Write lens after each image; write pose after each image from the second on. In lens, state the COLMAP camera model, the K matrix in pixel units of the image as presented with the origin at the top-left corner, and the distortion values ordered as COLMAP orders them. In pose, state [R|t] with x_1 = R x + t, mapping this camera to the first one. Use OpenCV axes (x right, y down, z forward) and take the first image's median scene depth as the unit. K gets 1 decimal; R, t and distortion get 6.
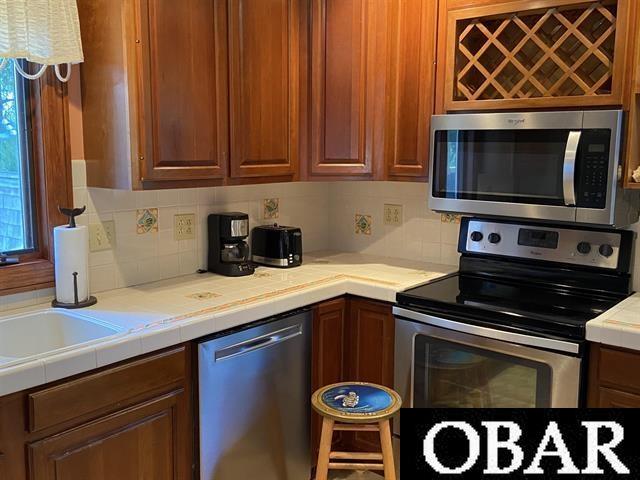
lens RADIAL K [[645.8, 0, 320.0], [0, 645.8, 240.0], [0, 0, 1]] dist [0.159454, -0.172587]
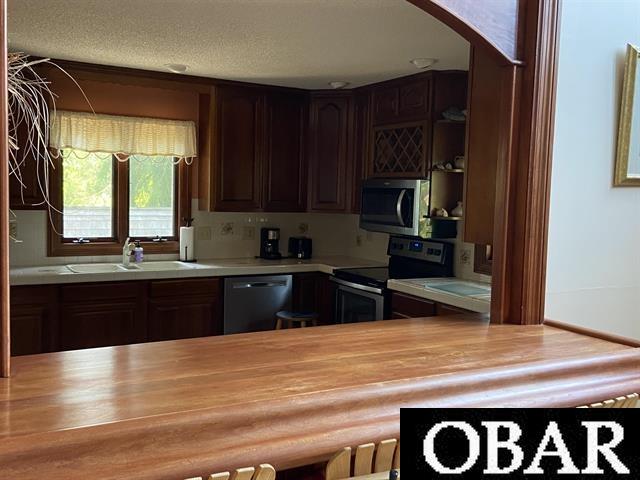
lens RADIAL K [[645.8, 0, 320.0], [0, 645.8, 240.0], [0, 0, 1]] dist [0.159454, -0.172587]
pose [[0.929299, 0.046134, -0.366435, 0.851152], [-0.075556, 0.994932, -0.066352, 0.135291], [0.361517, 0.089347, 0.928075, -0.894514]]
